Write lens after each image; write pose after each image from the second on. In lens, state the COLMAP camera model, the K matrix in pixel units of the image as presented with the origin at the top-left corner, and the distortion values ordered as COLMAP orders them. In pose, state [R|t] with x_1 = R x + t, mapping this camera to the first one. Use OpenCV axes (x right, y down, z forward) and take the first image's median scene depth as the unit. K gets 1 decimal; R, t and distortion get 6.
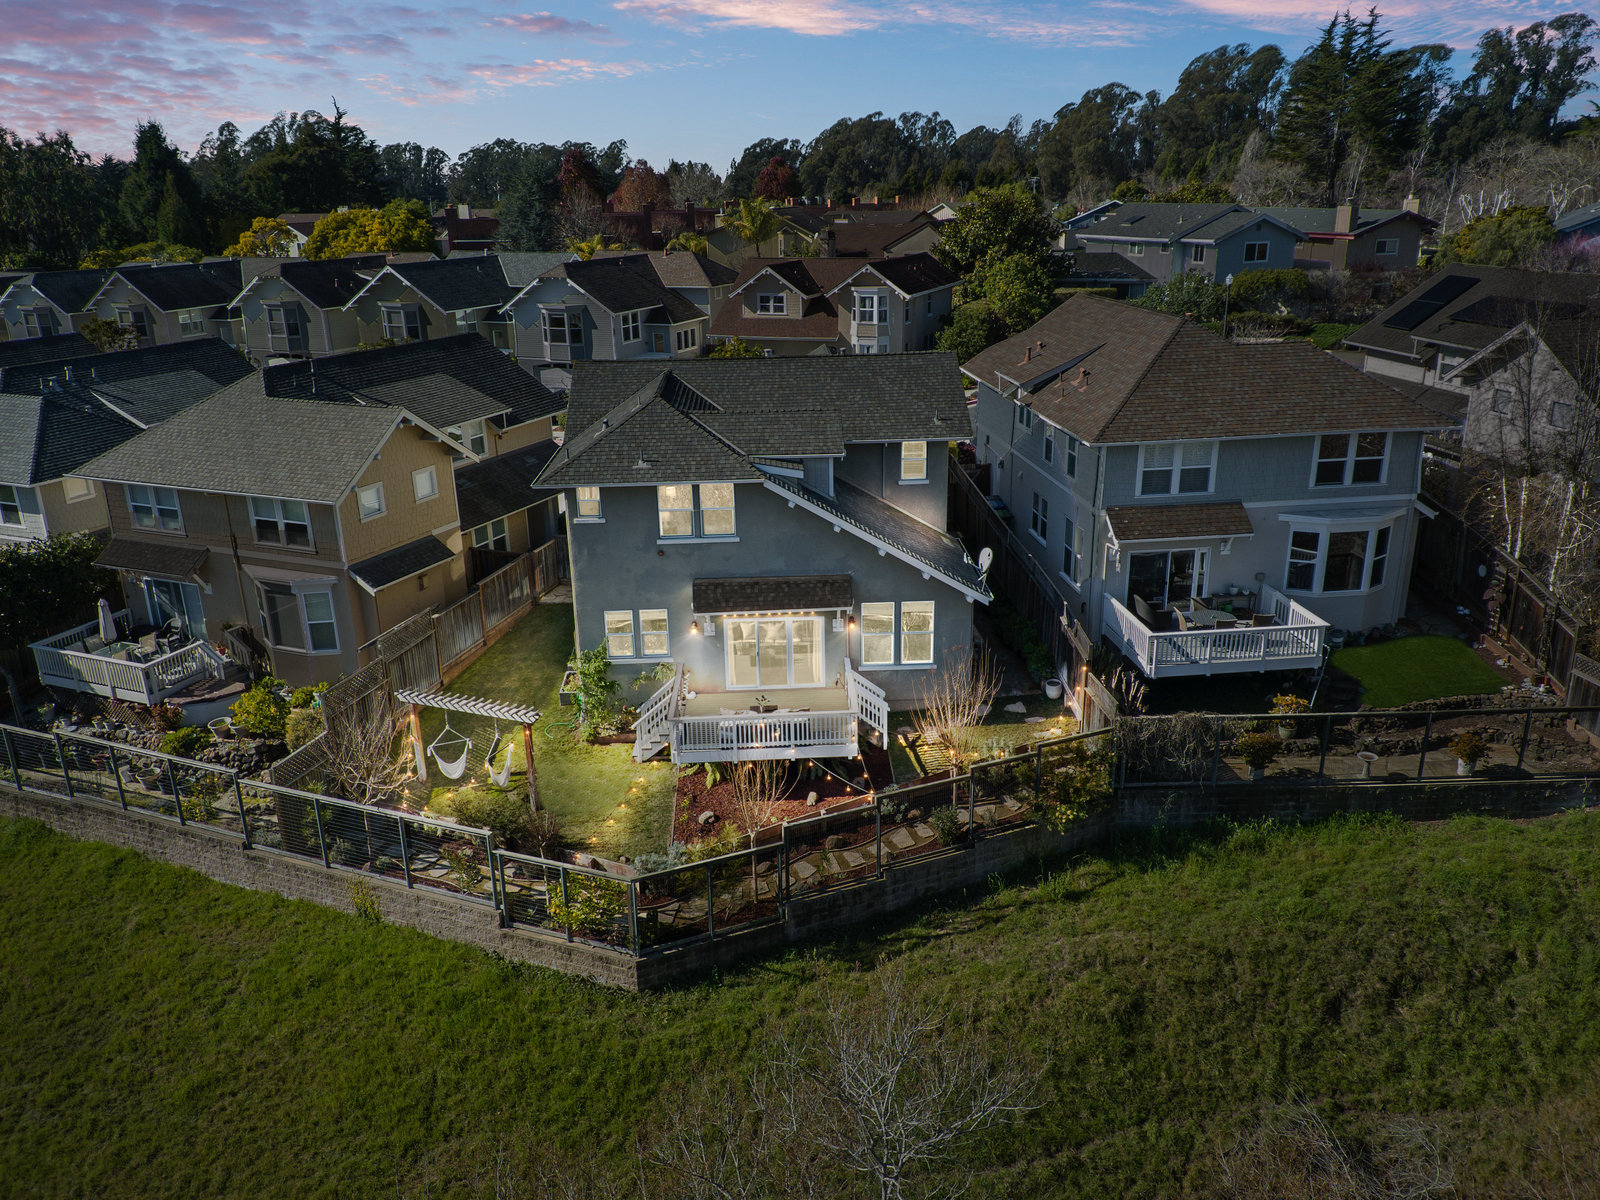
lens RADIAL K [[1216.9, 0, 800.0], [0, 1216.9, 600.0], [0, 0, 1]] dist [0.118508, -0.209992]
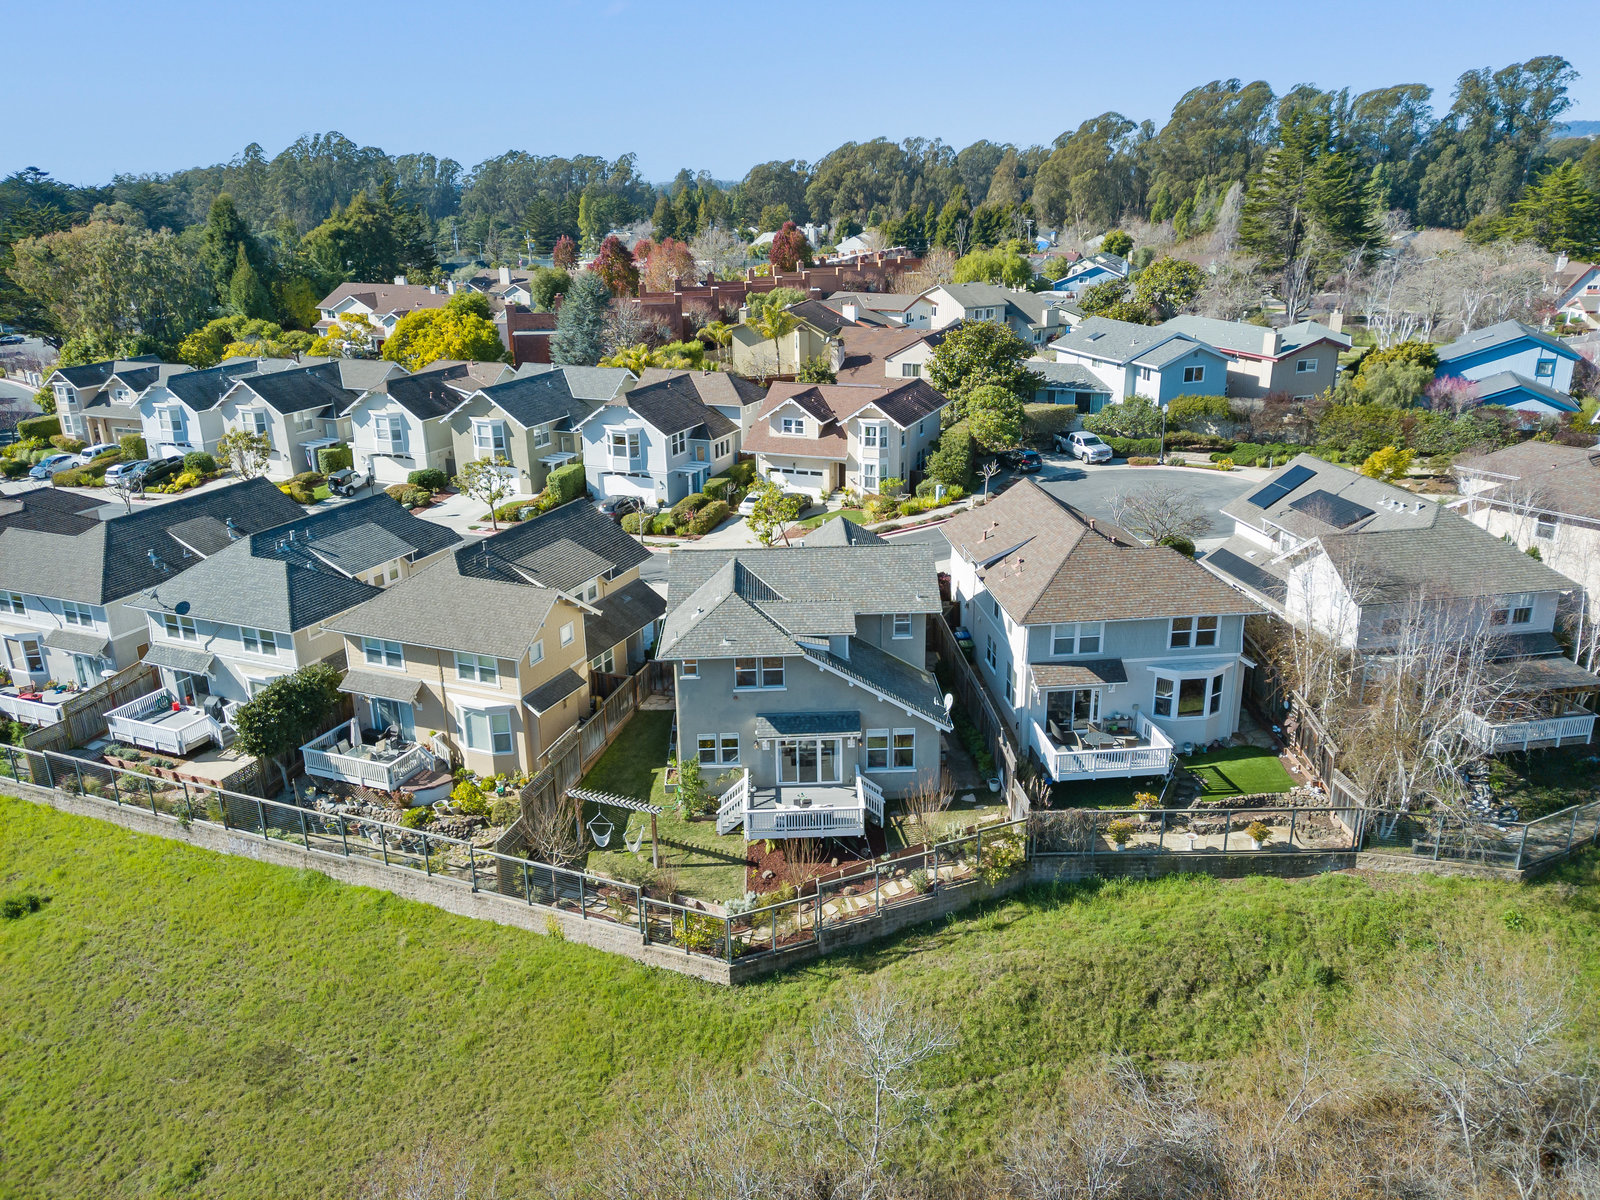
lens RADIAL K [[1216.9, 0, 800.0], [0, 1216.9, 600.0], [0, 0, 1]] dist [0.118508, -0.209992]
pose [[0.999986, 0.005036, -0.001767, -0.029563], [-0.005027, 0.999976, 0.004738, -0.159381], [0.001791, -0.004729, 0.999987, -0.497555]]
